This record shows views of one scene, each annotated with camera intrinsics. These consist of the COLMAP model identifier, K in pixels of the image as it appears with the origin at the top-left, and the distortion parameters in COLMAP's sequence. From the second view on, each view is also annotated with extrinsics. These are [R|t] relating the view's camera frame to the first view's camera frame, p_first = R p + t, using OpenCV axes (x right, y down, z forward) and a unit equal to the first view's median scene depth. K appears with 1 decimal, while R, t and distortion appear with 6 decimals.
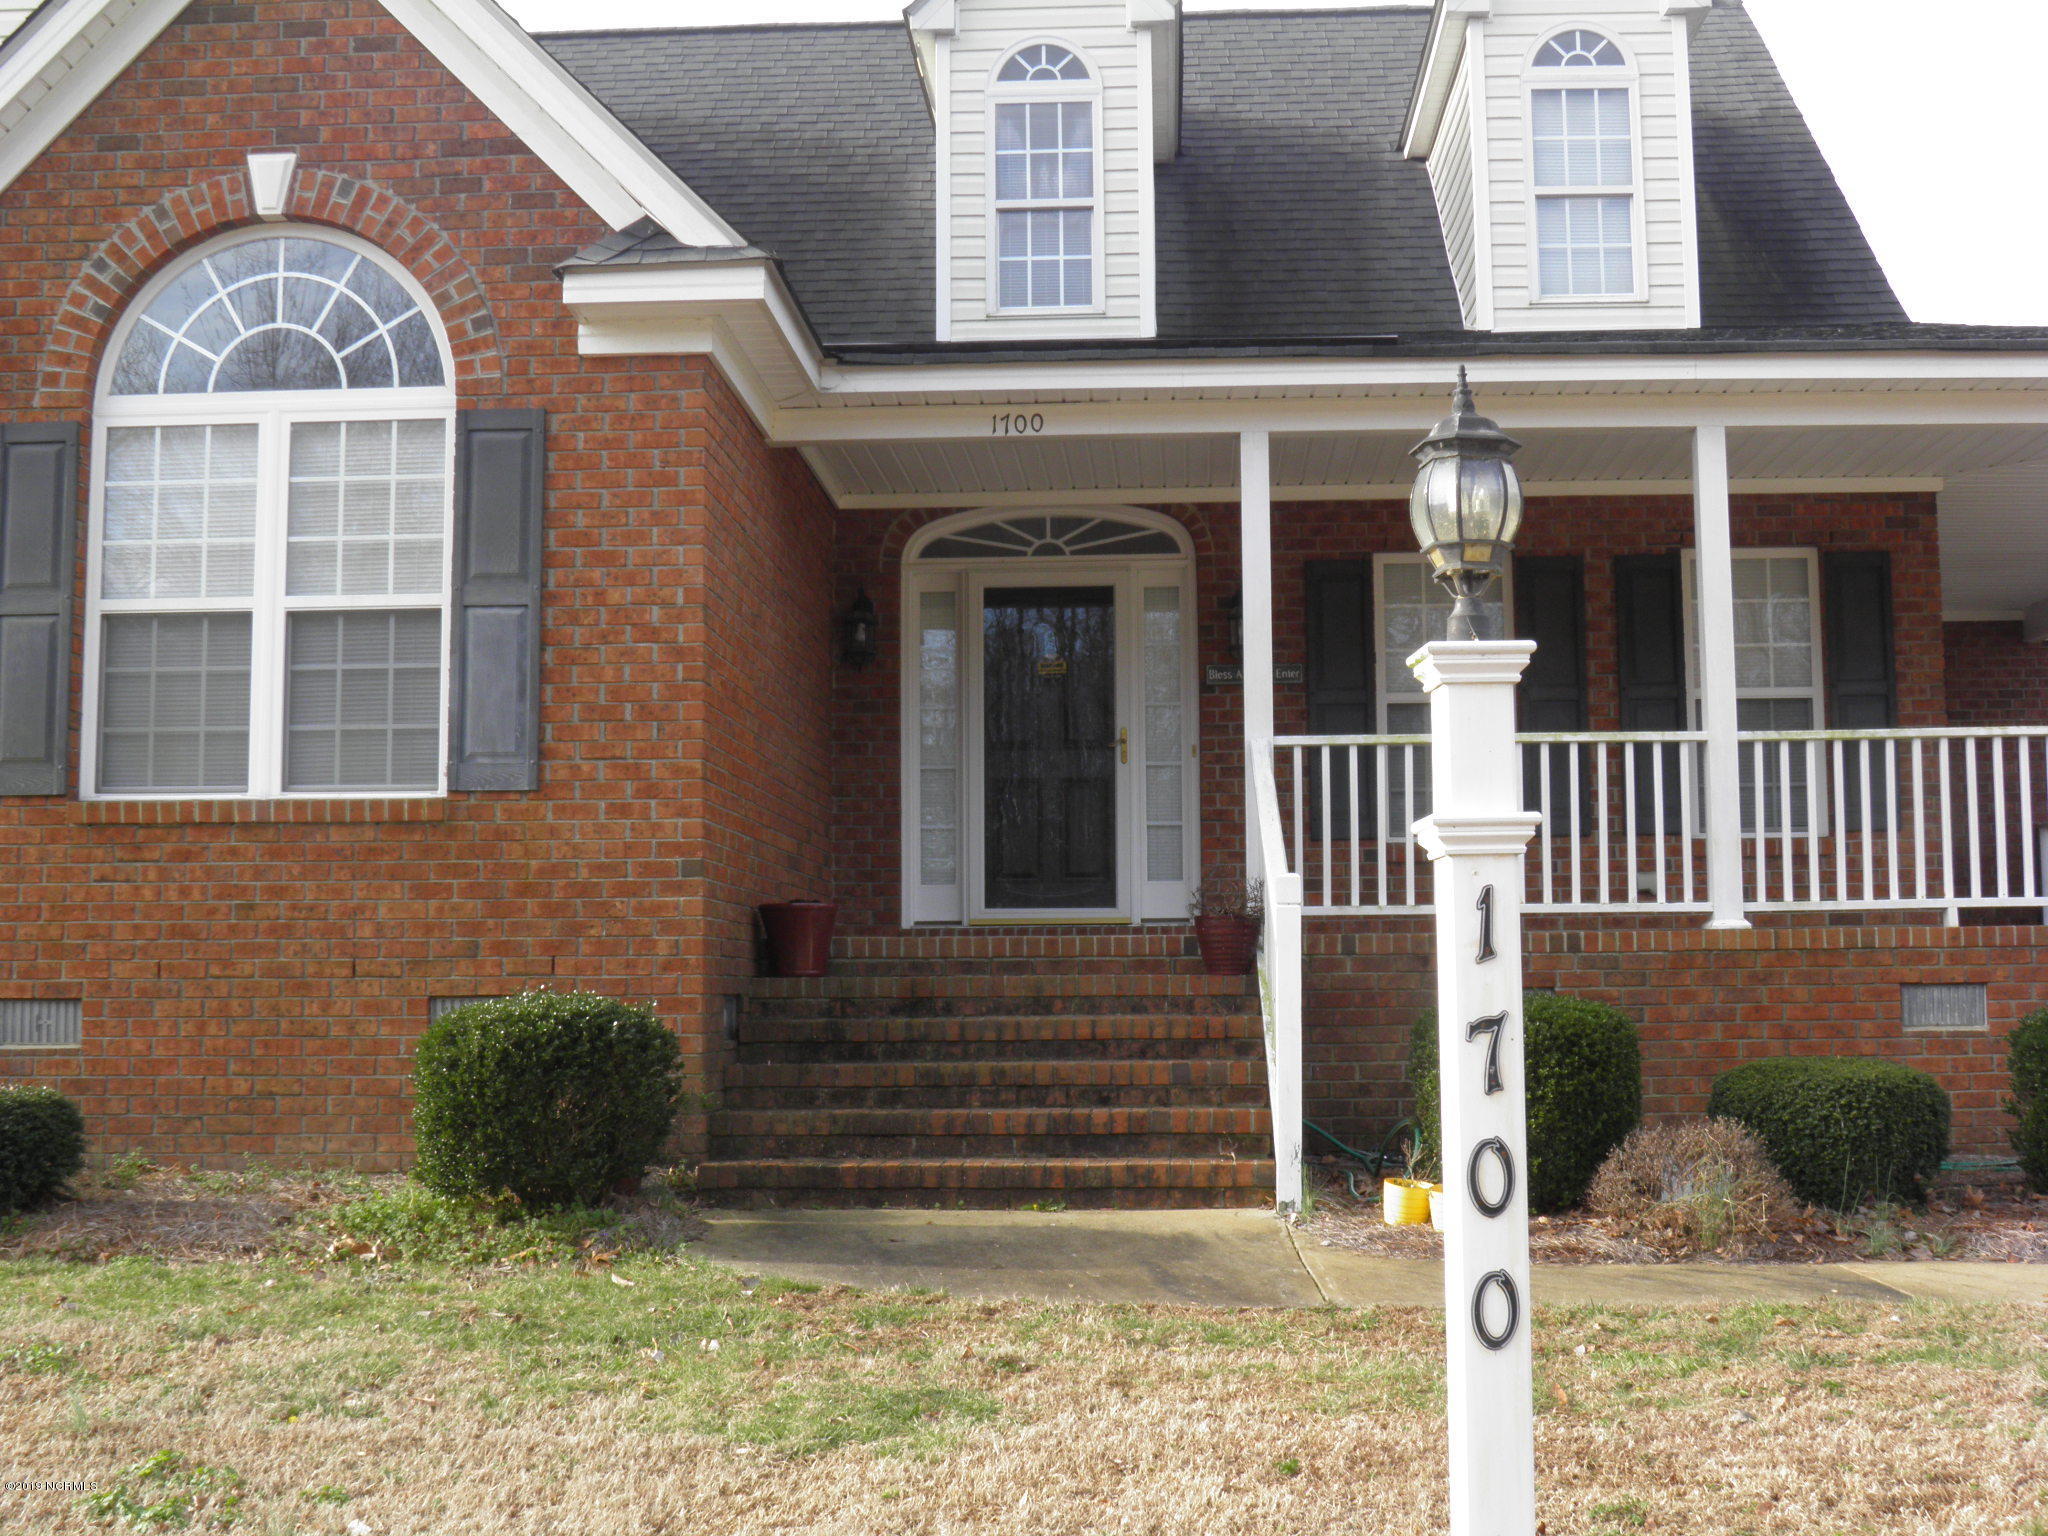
lens RADIAL K [[2392.4, 0, 1022.8], [0, 2392.4, 760.7], [0, 0, 1]] dist [-0.117536, 0.000000]
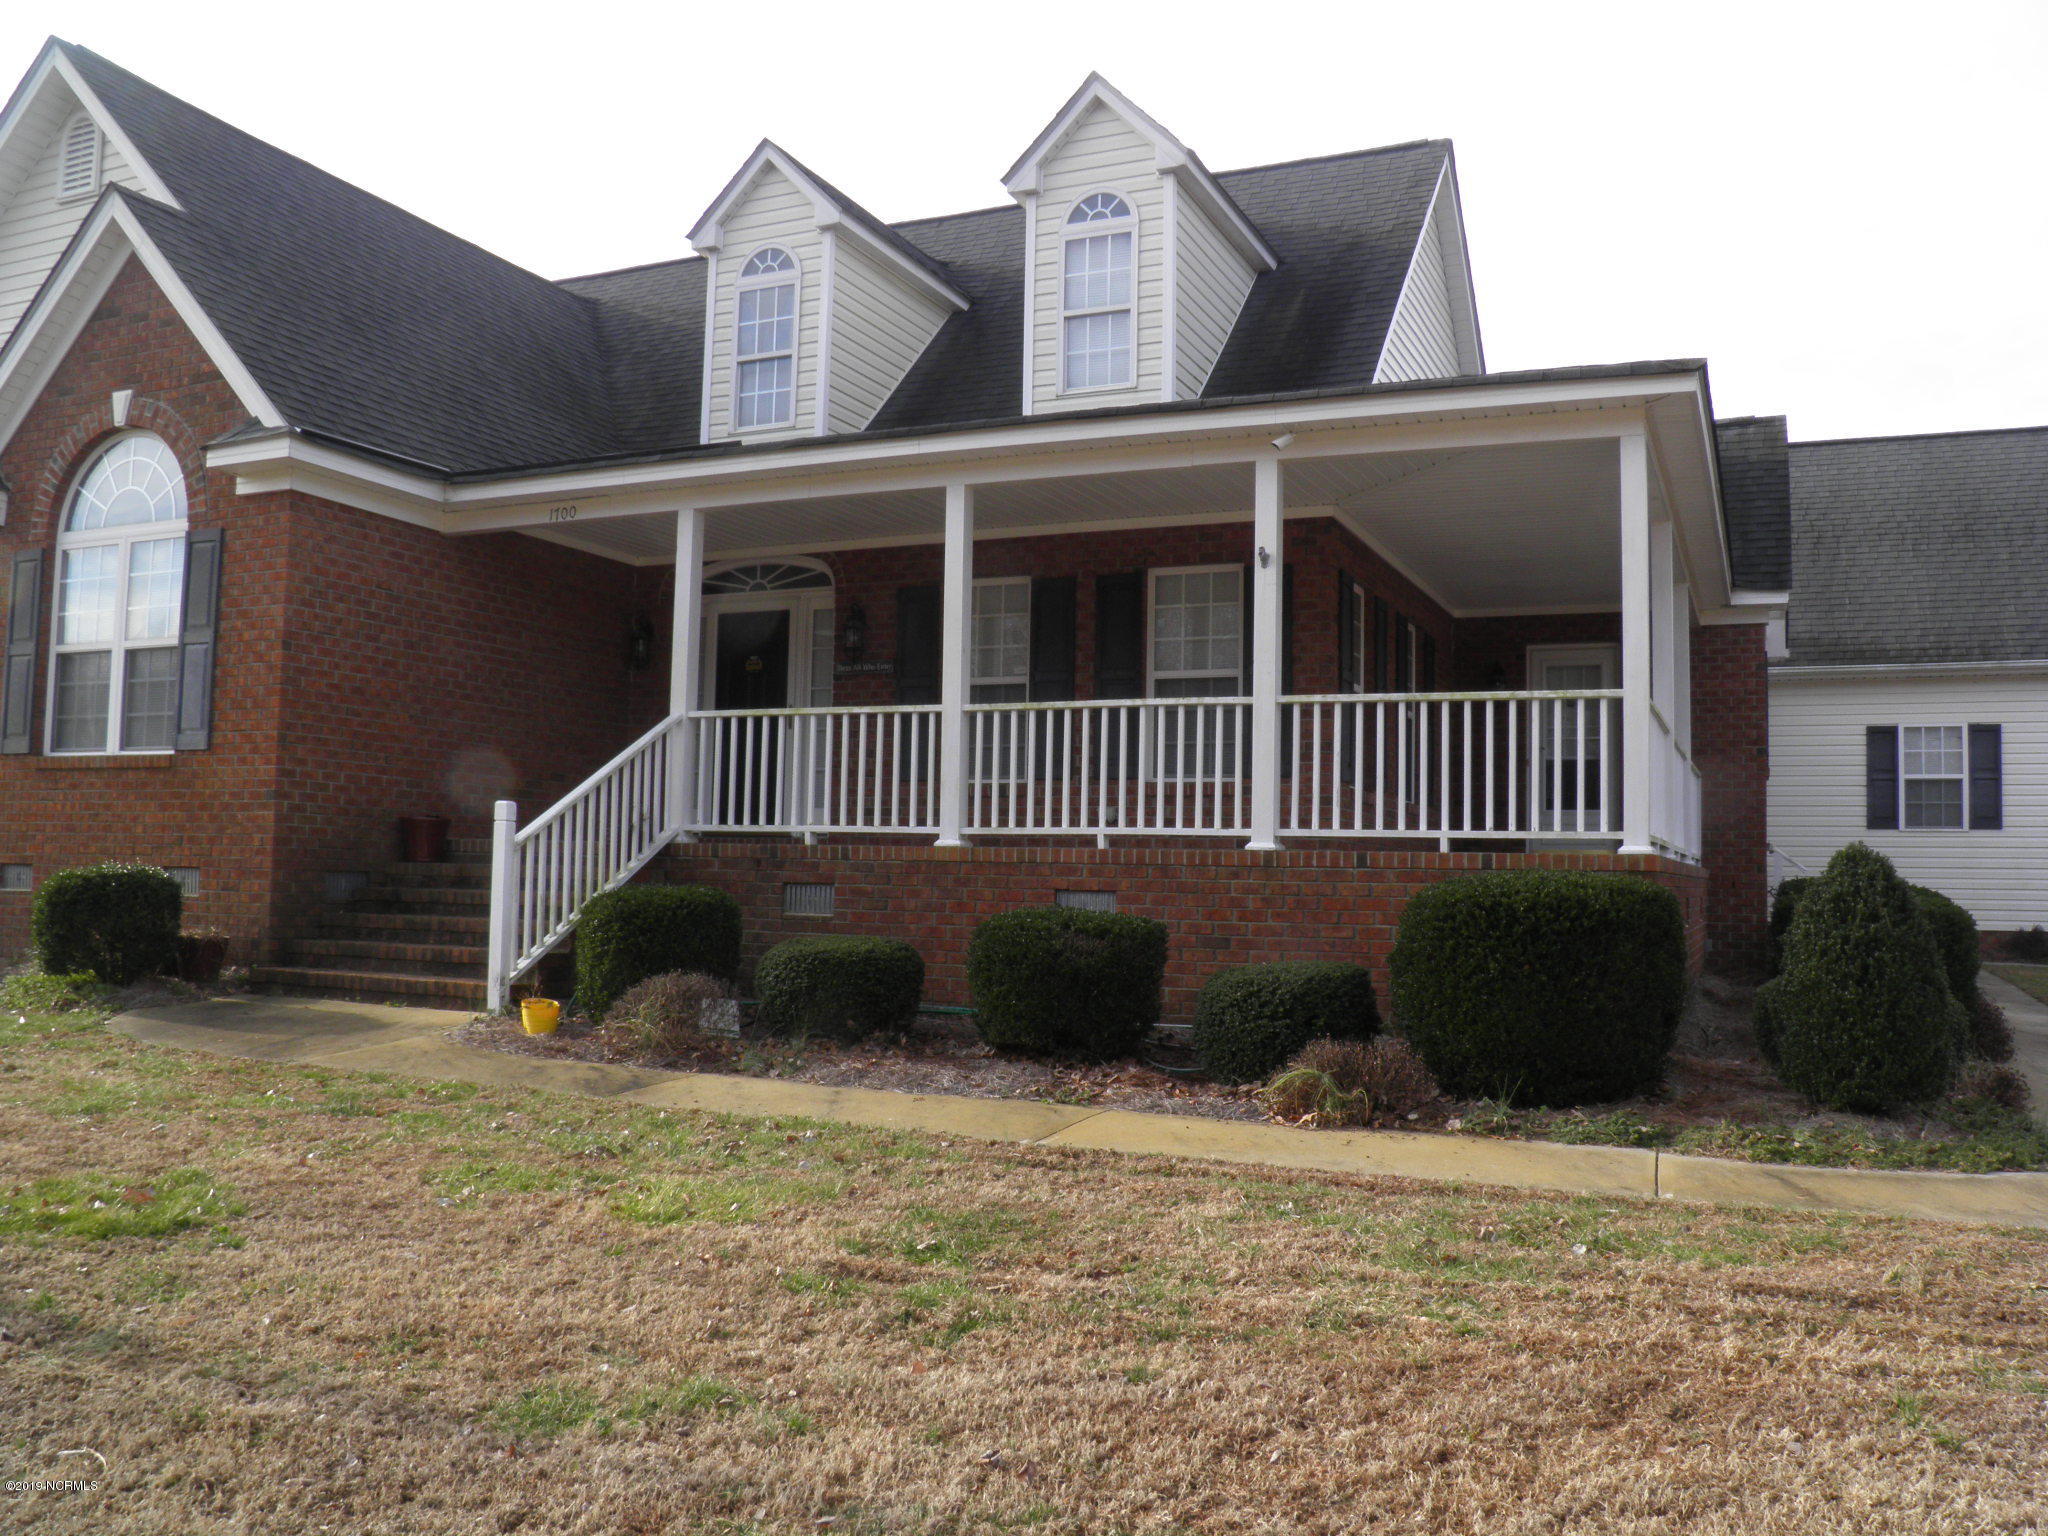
lens RADIAL K [[1691.7, 0, 1023.9], [0, 1691.7, 783.4], [0, 0, 1]] dist [-0.122512, 0.016092]
pose [[0.934971, 0.006721, -0.354659, 0.688776], [0.006136, 0.999364, 0.035117, -0.001058], [0.354670, -0.035009, 0.934336, 0.080440]]
